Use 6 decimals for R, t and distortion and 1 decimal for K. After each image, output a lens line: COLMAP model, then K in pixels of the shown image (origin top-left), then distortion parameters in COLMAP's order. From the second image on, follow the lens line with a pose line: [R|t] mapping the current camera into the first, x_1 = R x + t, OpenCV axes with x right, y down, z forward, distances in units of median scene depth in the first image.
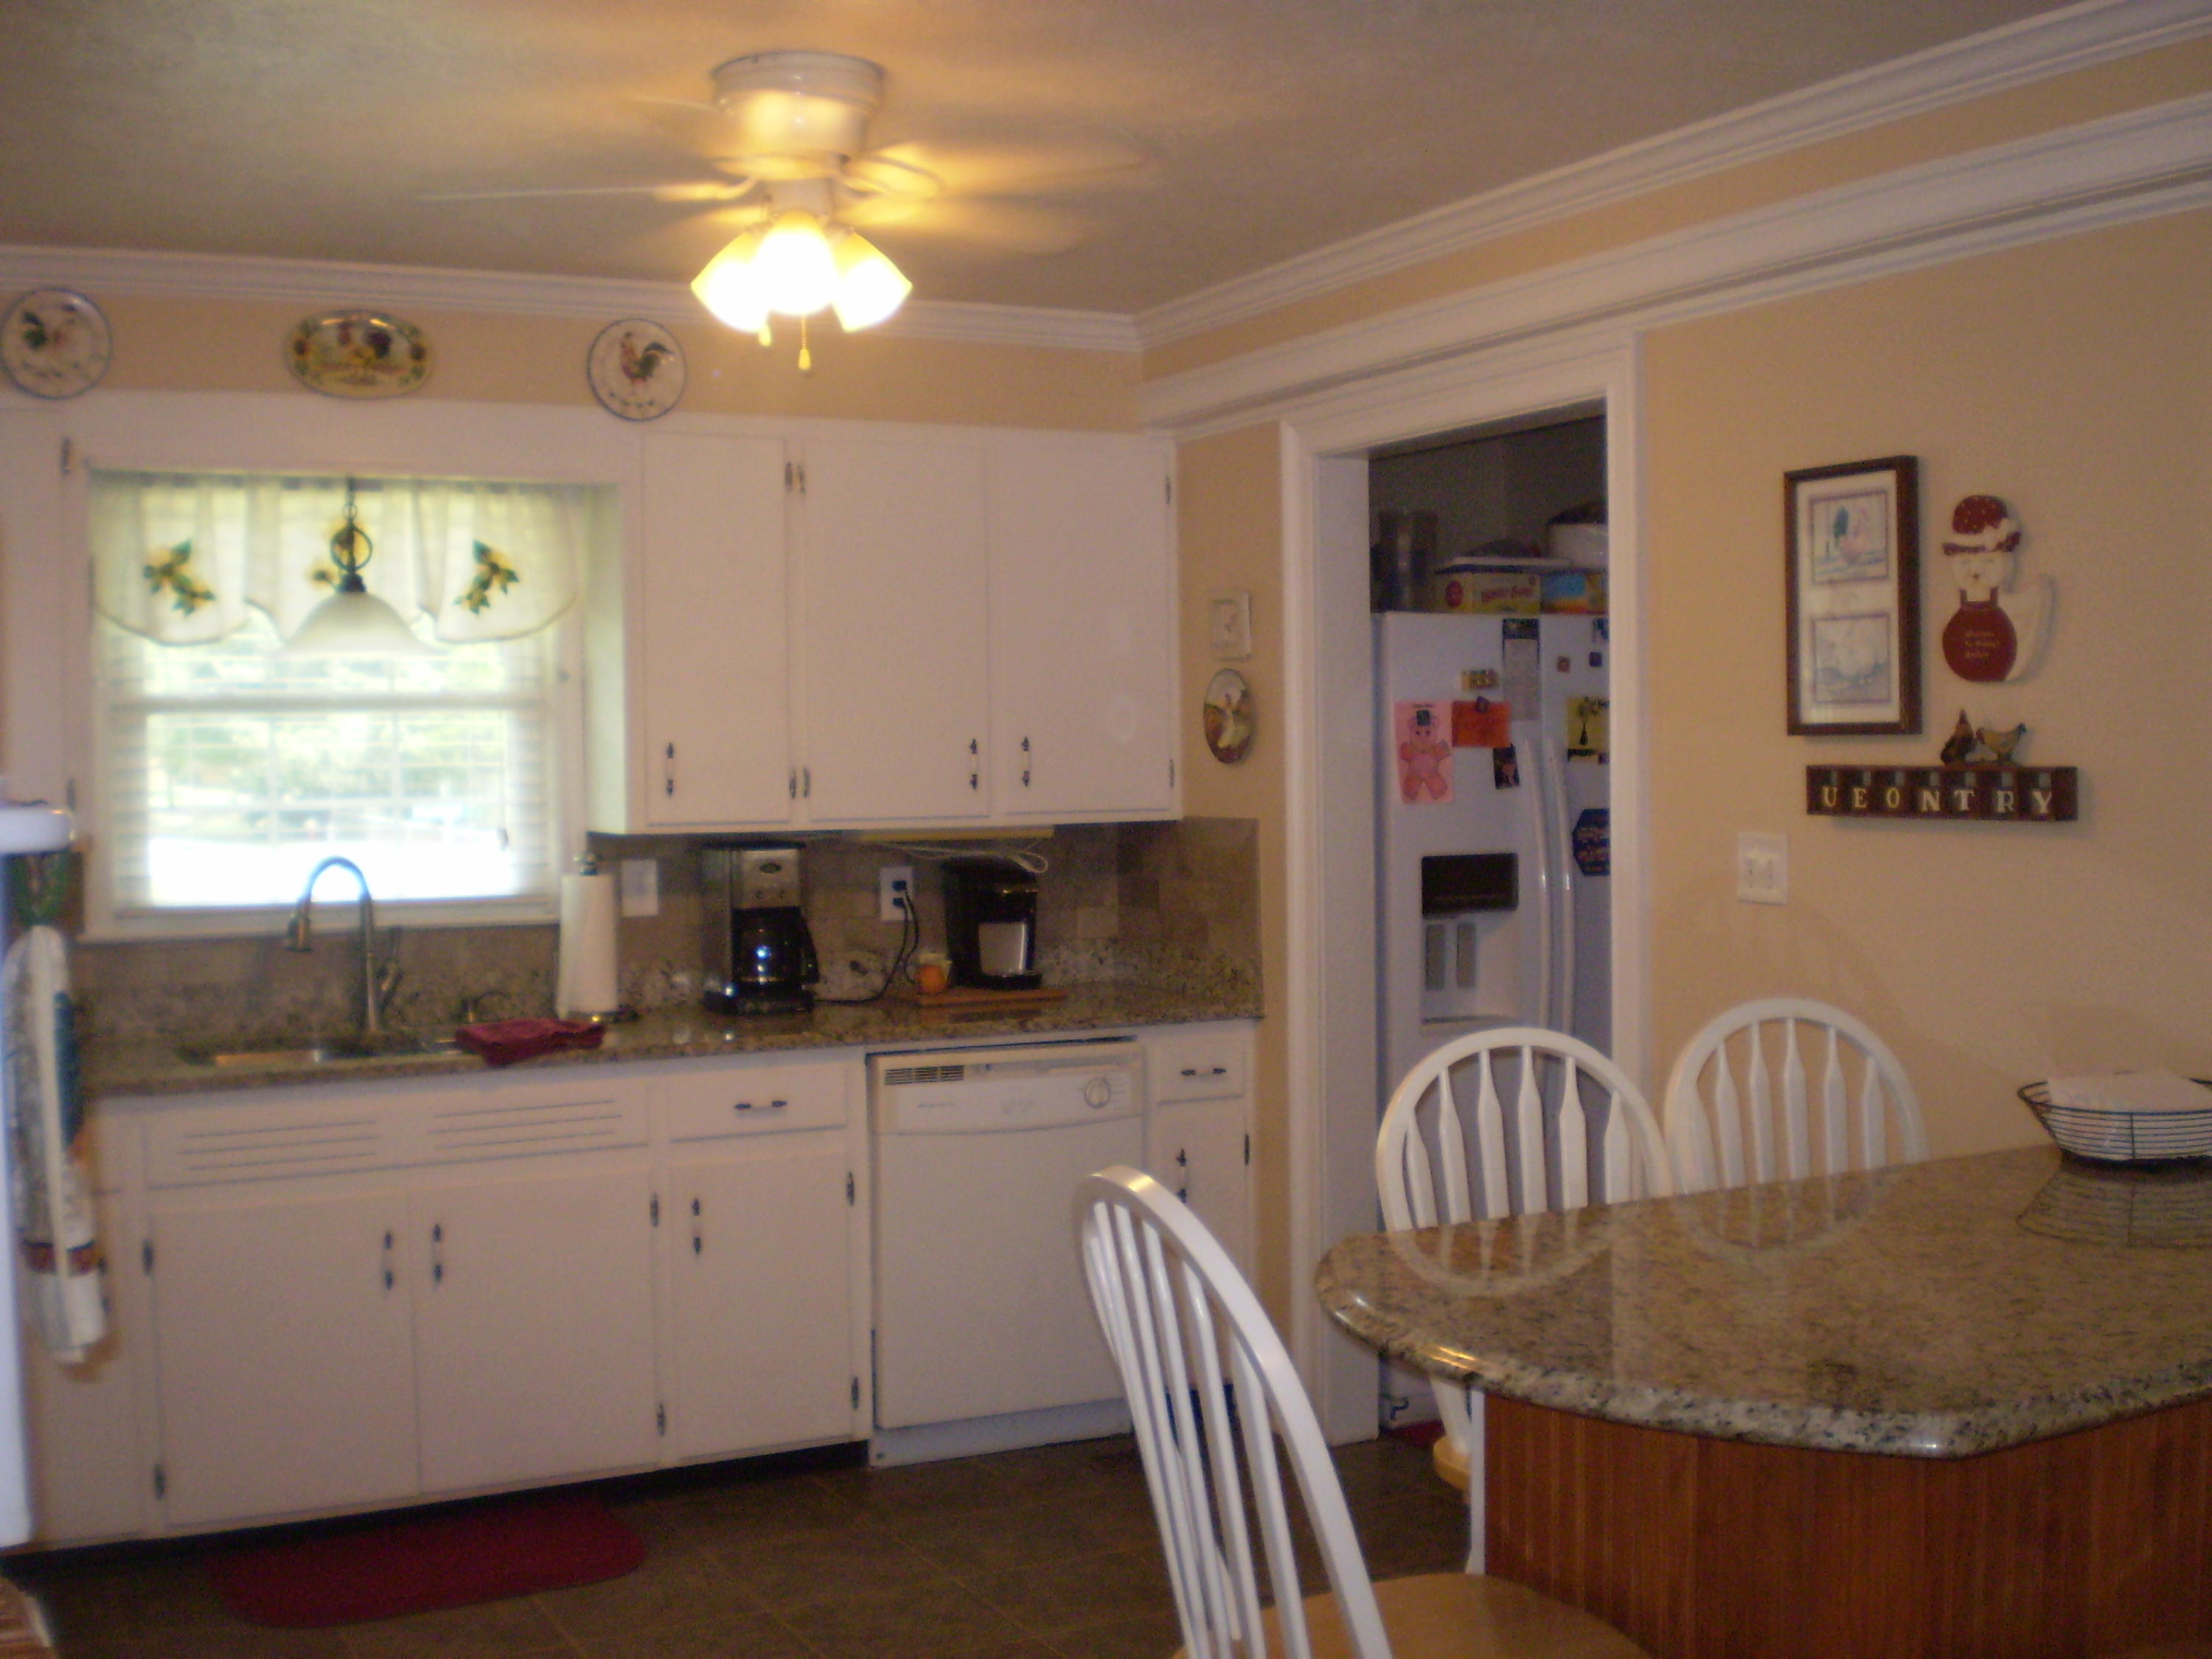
lens RADIAL K [[2491.3, 0, 1103.0], [0, 2491.3, 825.1], [0, 0, 1]] dist [-0.113508, 0.000000]
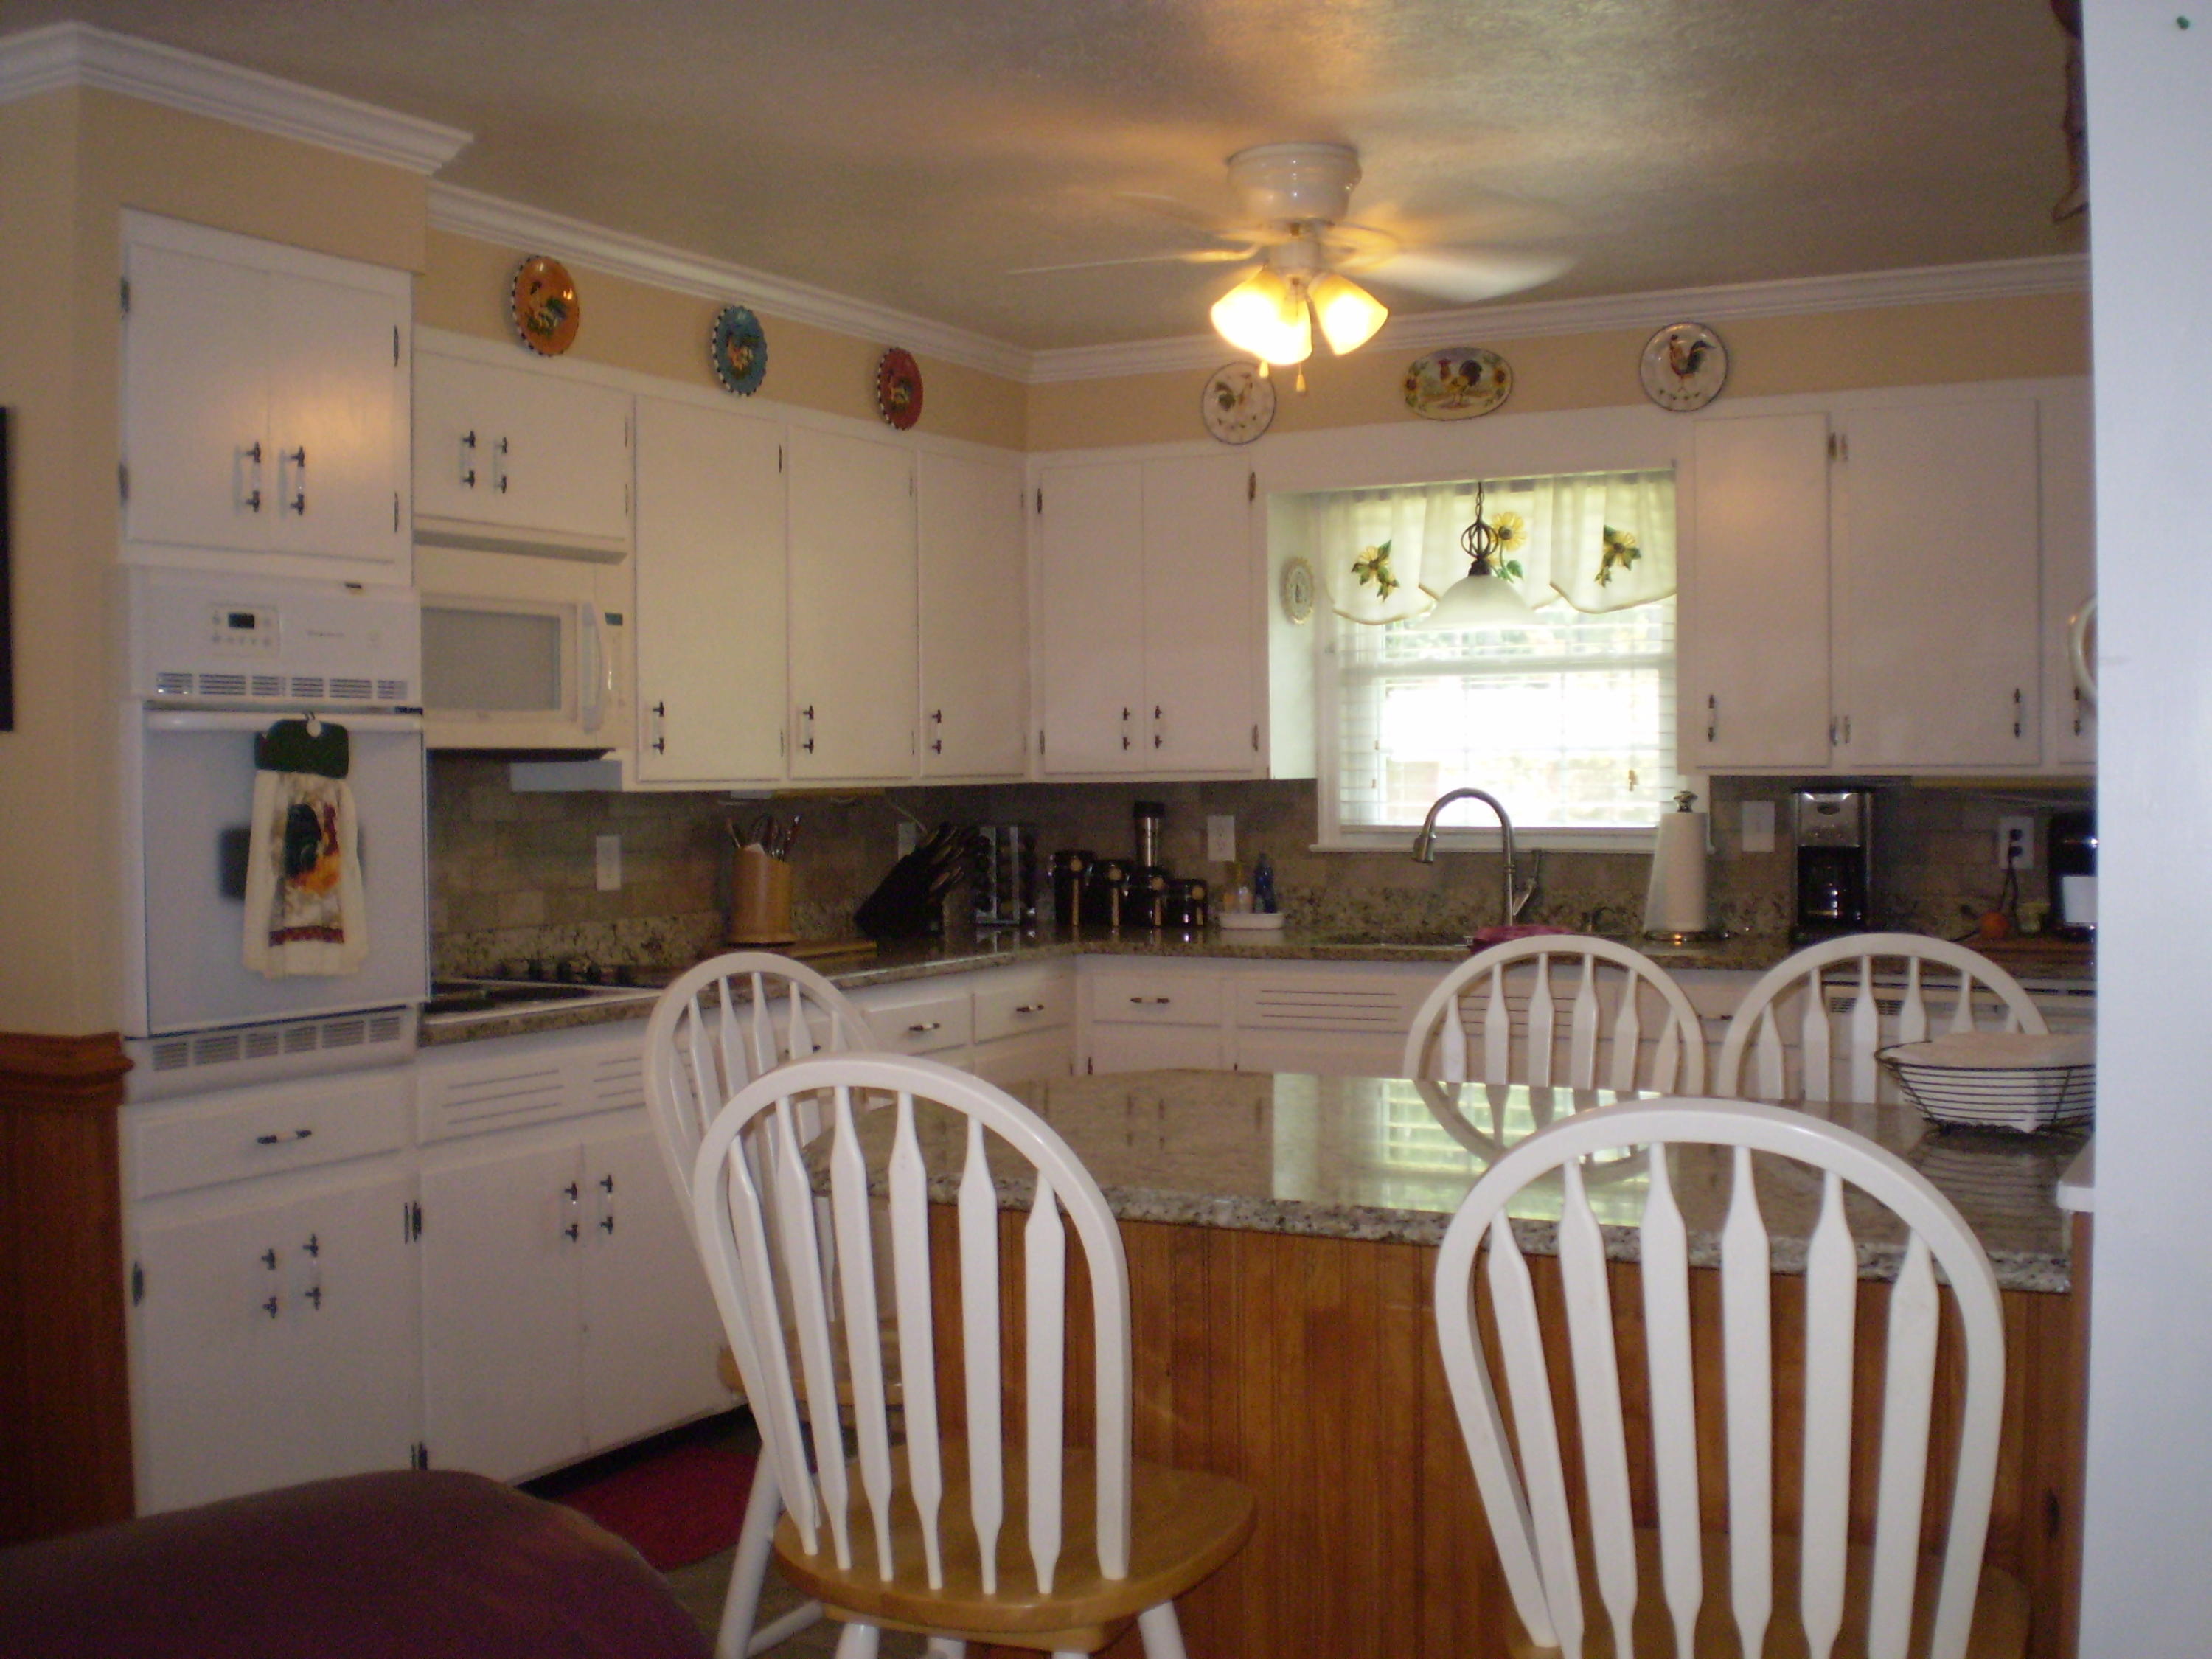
lens RADIAL K [[2491.3, 0, 1112.6], [0, 2491.3, 826.9], [0, 0, 1]] dist [-0.113508, 0.000000]
pose [[0.561641, 0.028850, -0.826878, 0.612897], [-0.021913, 0.999560, 0.019991, 0.010508], [0.827090, 0.006892, 0.562027, 0.147490]]
